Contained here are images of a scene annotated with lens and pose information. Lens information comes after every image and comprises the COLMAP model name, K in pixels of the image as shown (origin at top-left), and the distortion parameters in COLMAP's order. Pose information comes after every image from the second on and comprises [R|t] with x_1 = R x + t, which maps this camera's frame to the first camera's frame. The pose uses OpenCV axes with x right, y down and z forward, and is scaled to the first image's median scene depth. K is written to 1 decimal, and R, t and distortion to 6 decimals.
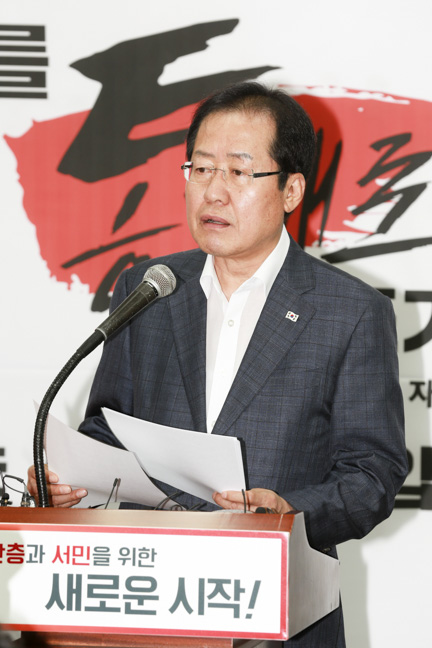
lens RADIAL K [[3958.4, 0, 213.8], [0, 3958.4, 326.6], [0, 0, 1]] dist [1.302015, 0.000000]
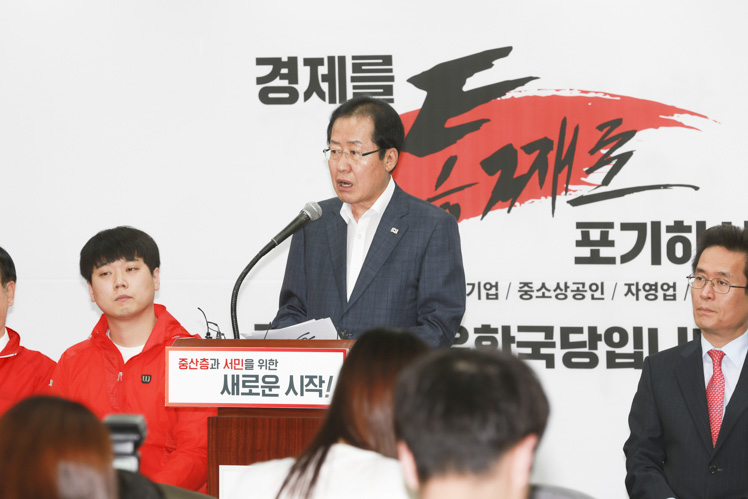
lens RADIAL K [[4569.3, 0, 376.0], [0, 4569.3, 244.1], [0, 0, 1]] dist [1.302015, 0.000000]
pose [[0.971524, -0.020492, -0.236054, 0.367956], [0.015805, 0.999639, -0.021730, 0.035146], [0.236414, 0.017381, 0.971497, -0.708060]]
